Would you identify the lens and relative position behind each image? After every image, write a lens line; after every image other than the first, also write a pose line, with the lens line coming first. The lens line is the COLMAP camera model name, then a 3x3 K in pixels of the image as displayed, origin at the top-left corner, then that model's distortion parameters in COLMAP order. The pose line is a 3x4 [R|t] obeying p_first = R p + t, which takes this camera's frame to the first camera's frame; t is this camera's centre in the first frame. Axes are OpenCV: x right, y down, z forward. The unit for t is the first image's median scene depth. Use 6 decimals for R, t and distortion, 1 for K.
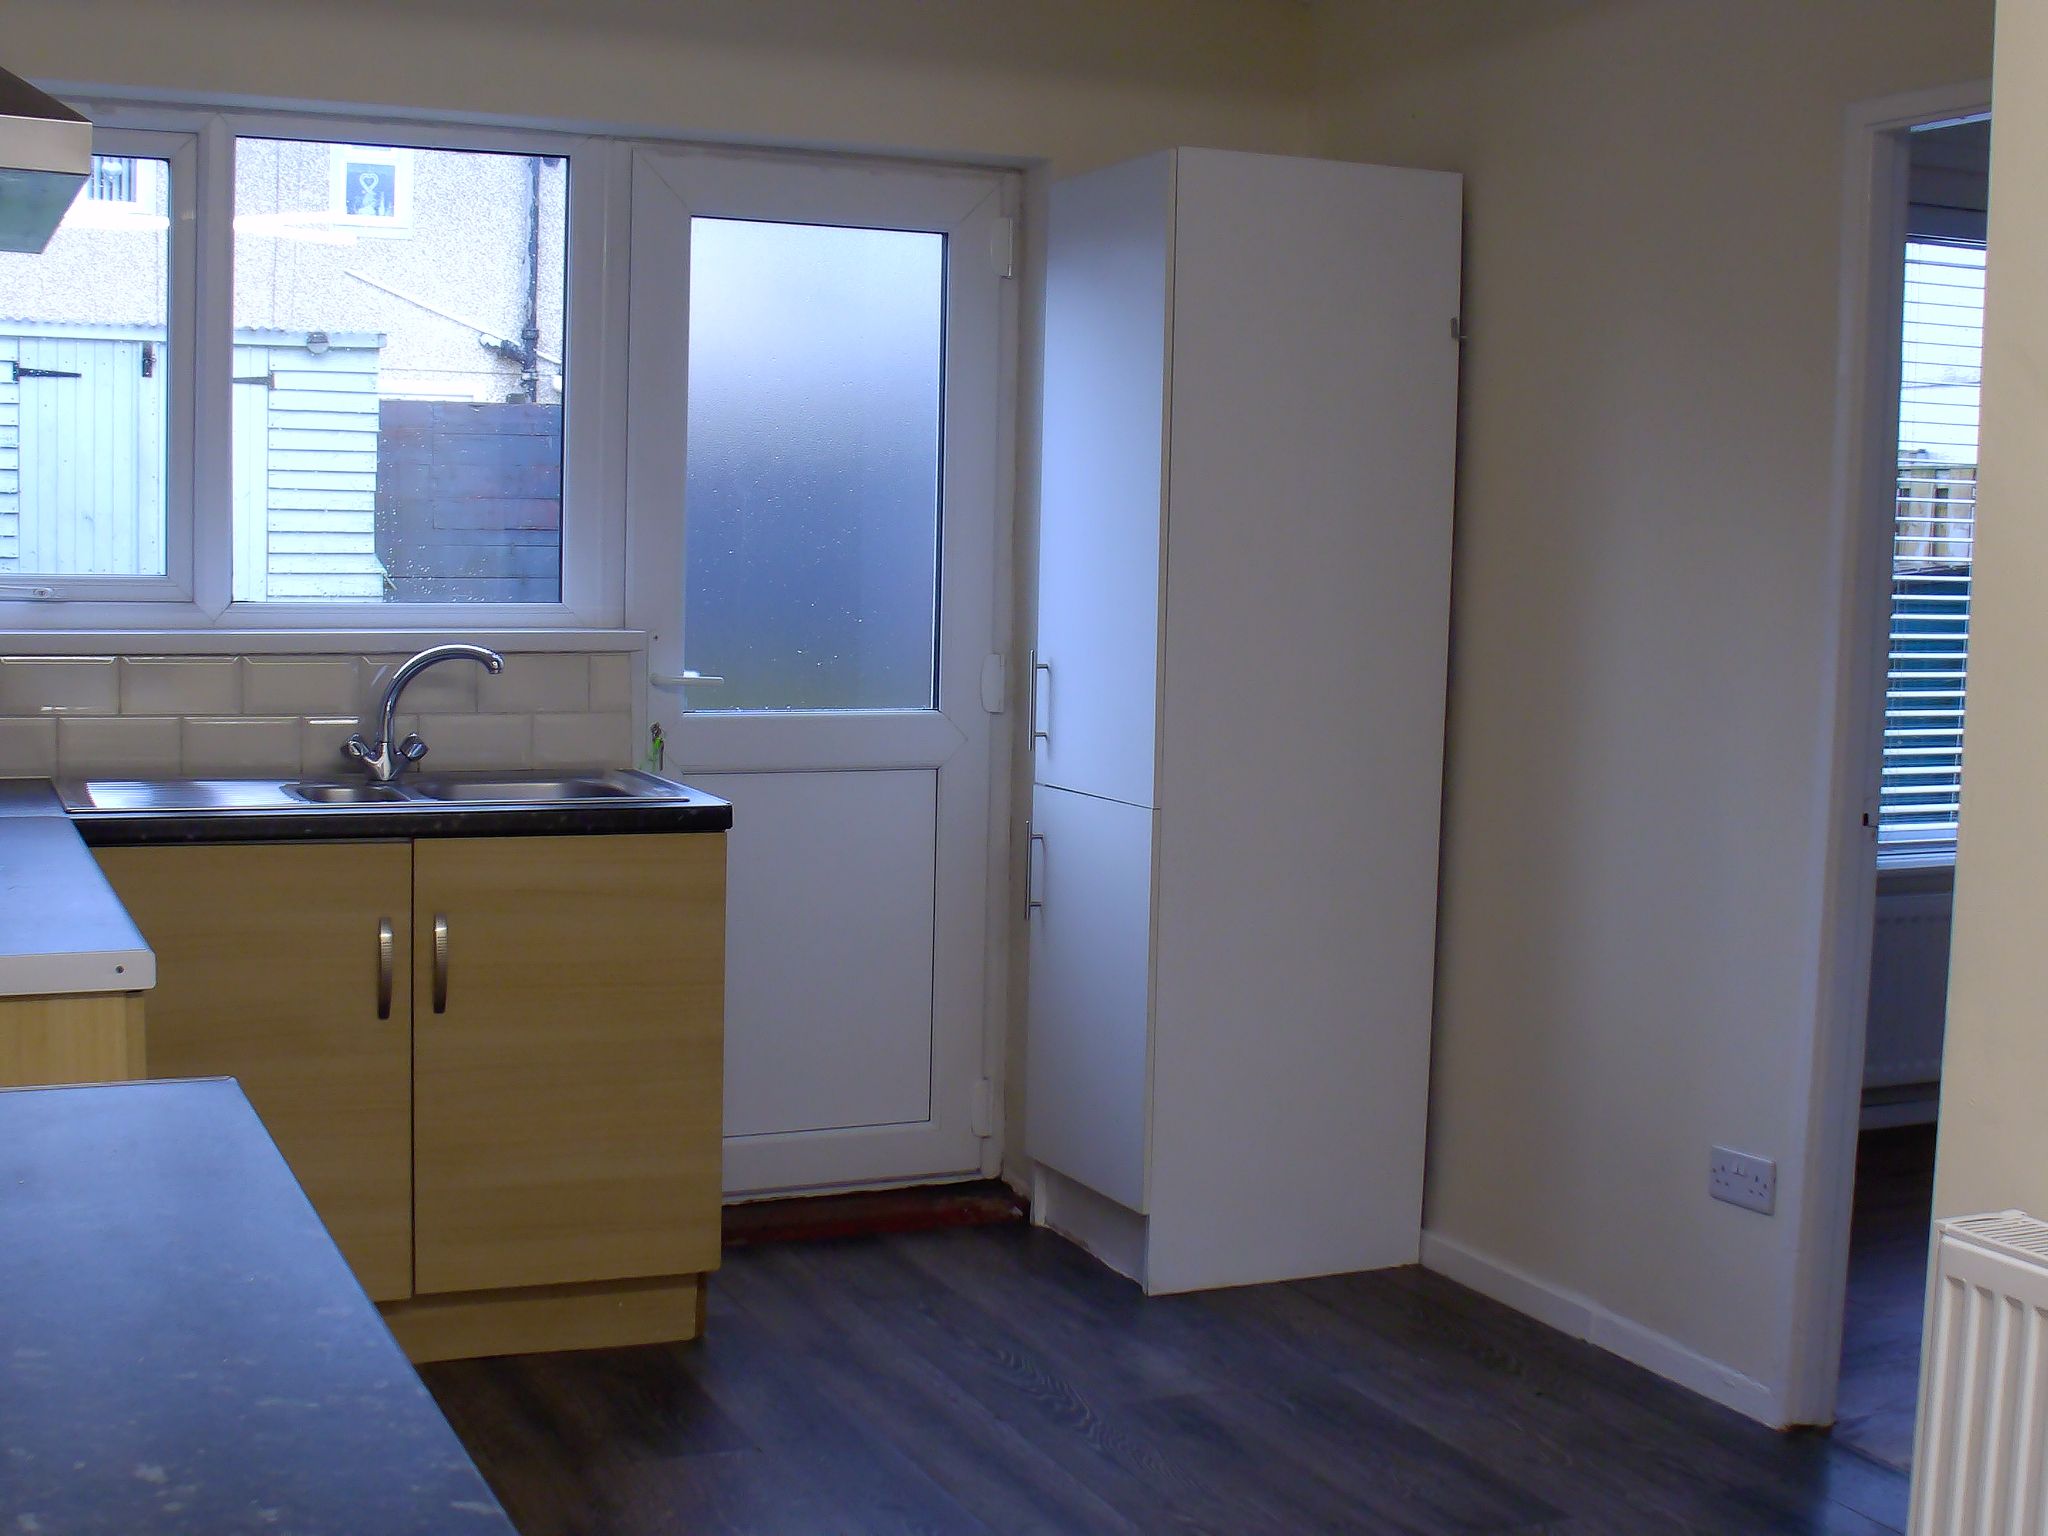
lens RADIAL K [[2564.0, 0, 985.1], [0, 2564.0, 822.9], [0, 0, 1]] dist [-0.194321, 0.215739]
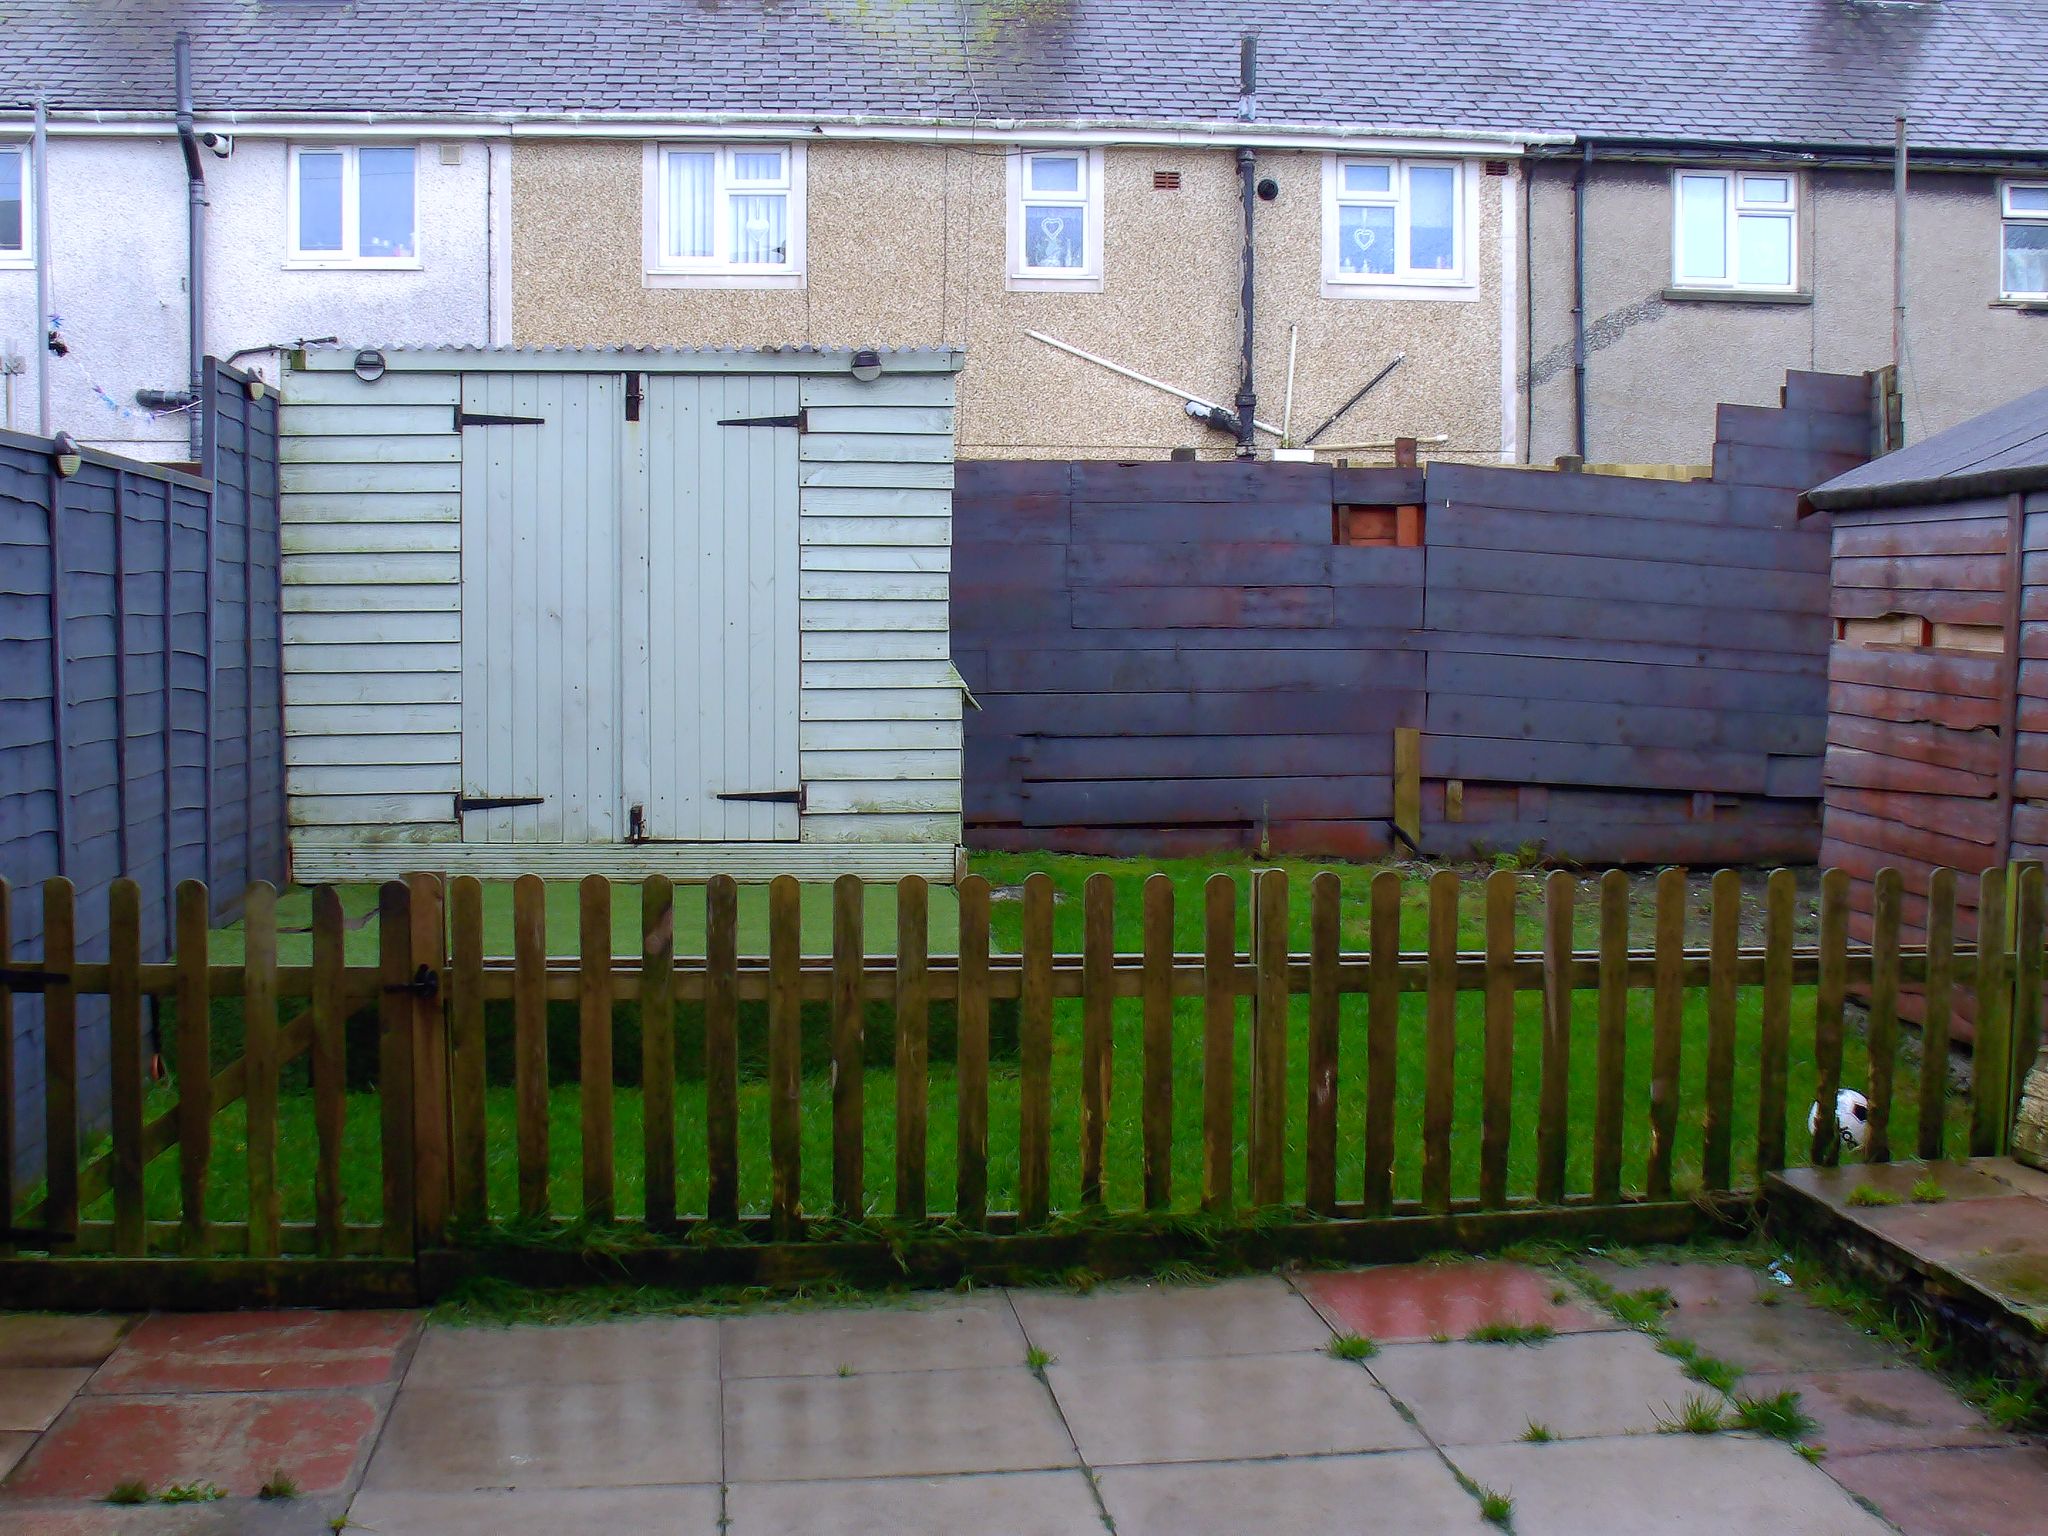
lens RADIAL K [[2564.0, 0, 985.1], [0, 2564.0, 822.9], [0, 0, 1]] dist [-0.194321, 0.215739]
pose [[0.953230, -0.002168, -0.302238, -0.015016], [-0.011327, 0.999016, -0.042889, -0.031272], [0.302034, 0.044306, 0.952267, 0.335741]]
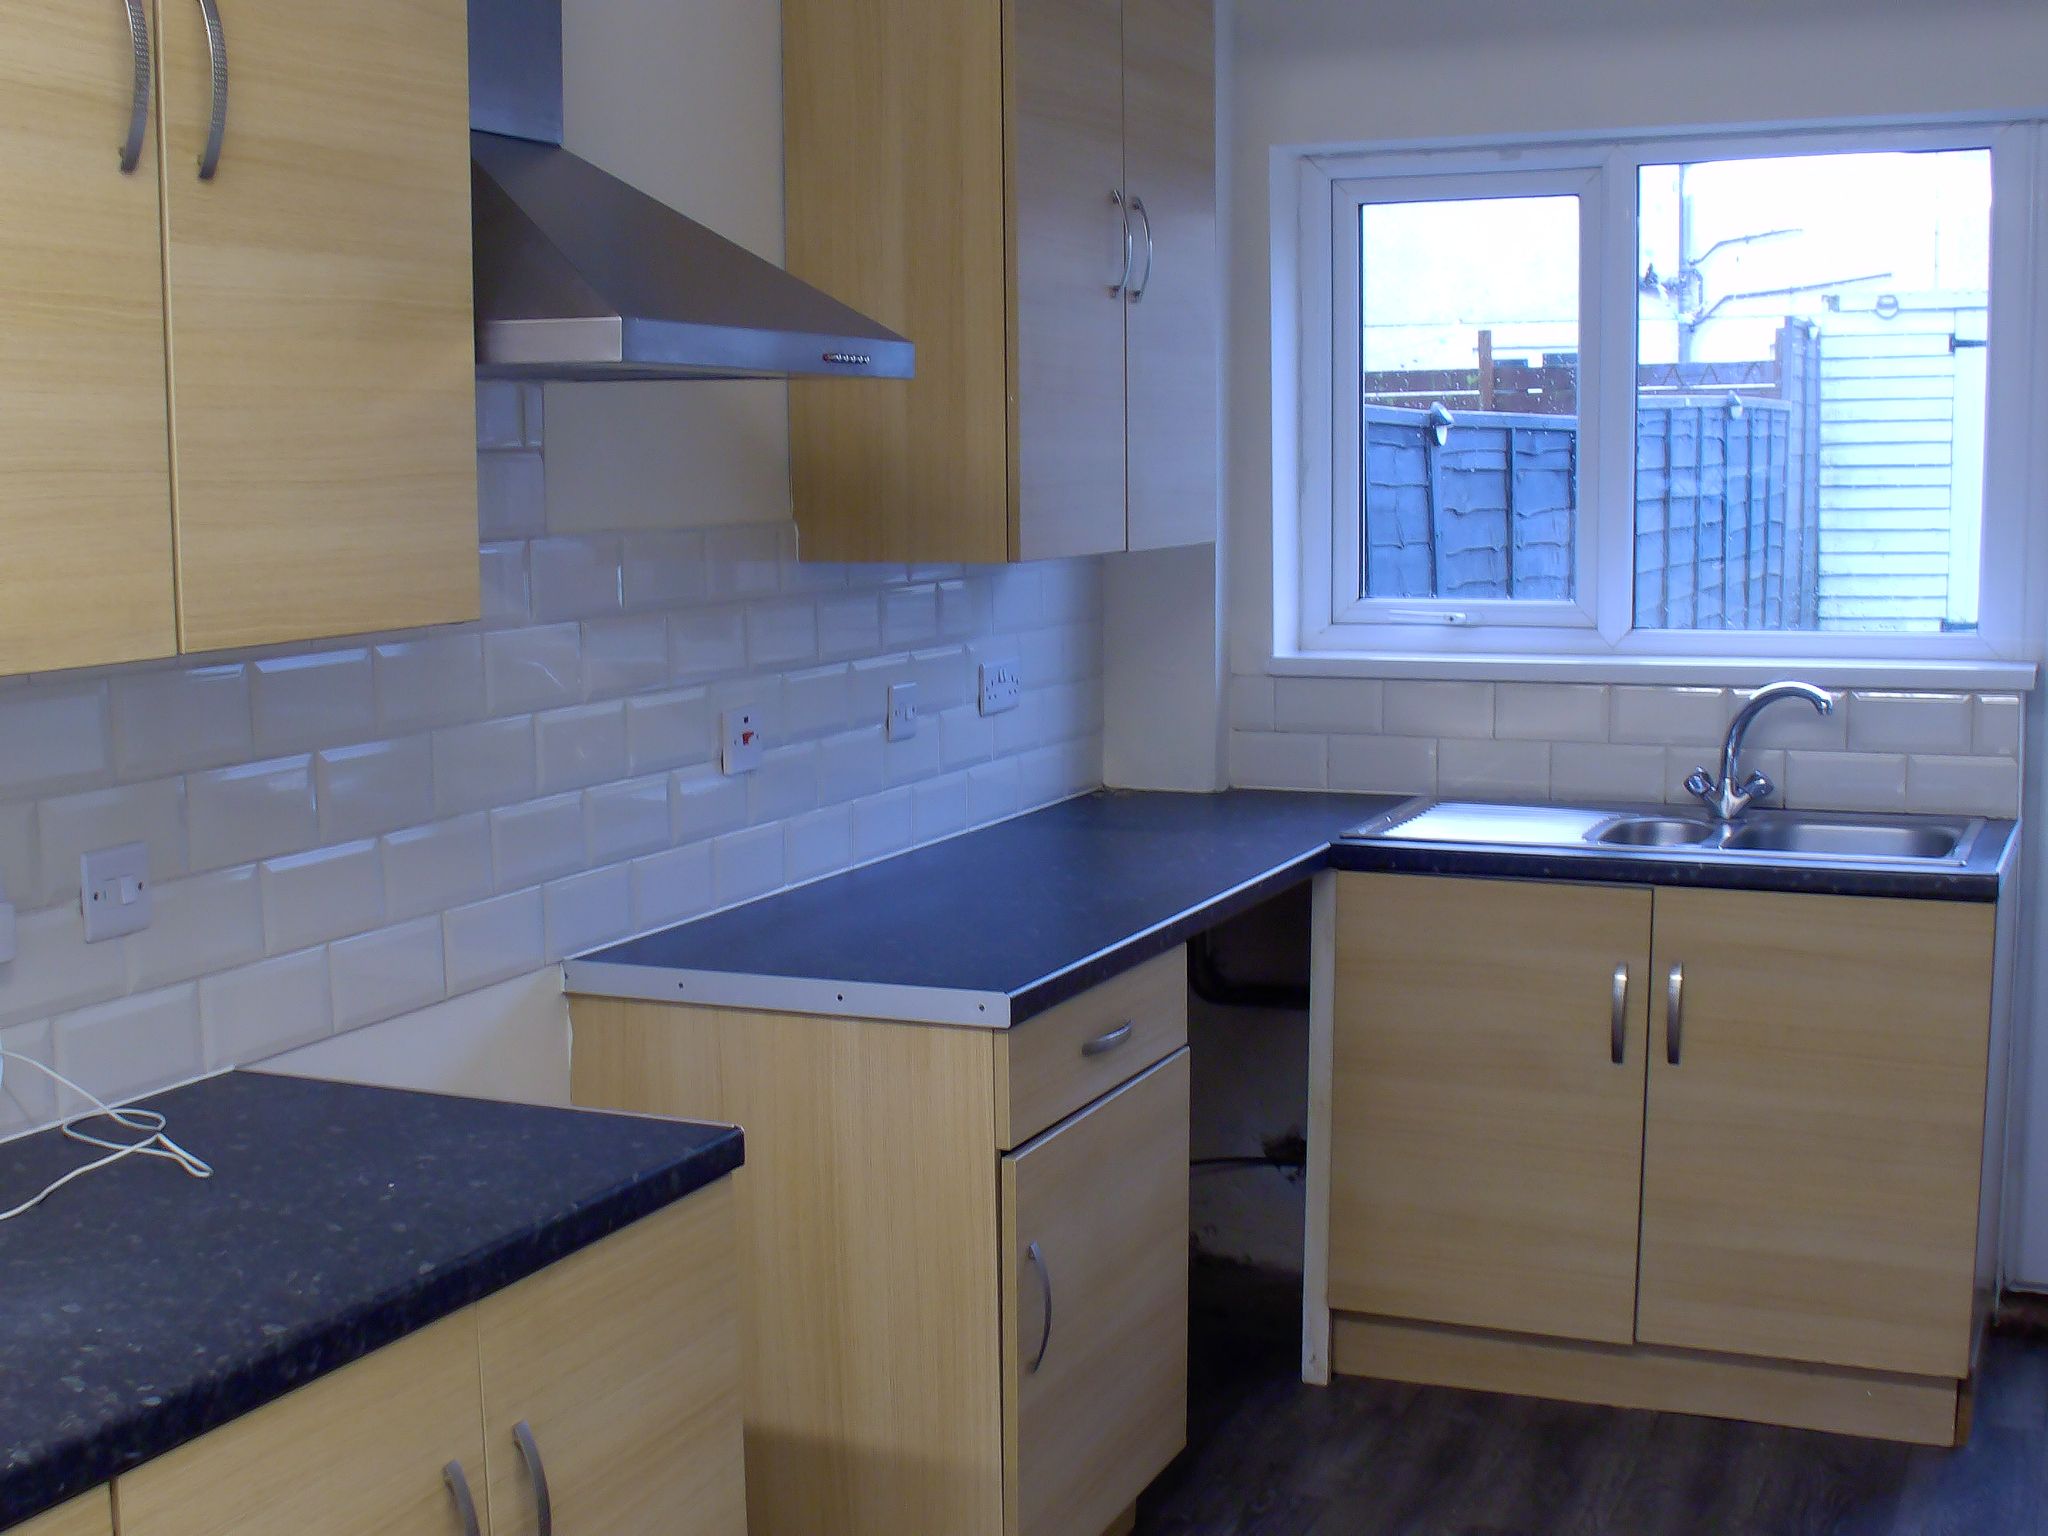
lens RADIAL K [[2564.0, 0, 985.1], [0, 2564.0, 822.9], [0, 0, 1]] dist [-0.194321, 0.215739]
pose [[0.668614, 0.065083, -0.740756, 0.101003], [-0.047800, 0.997864, 0.044529, -0.015210], [0.742072, 0.005635, 0.670296, 0.045440]]
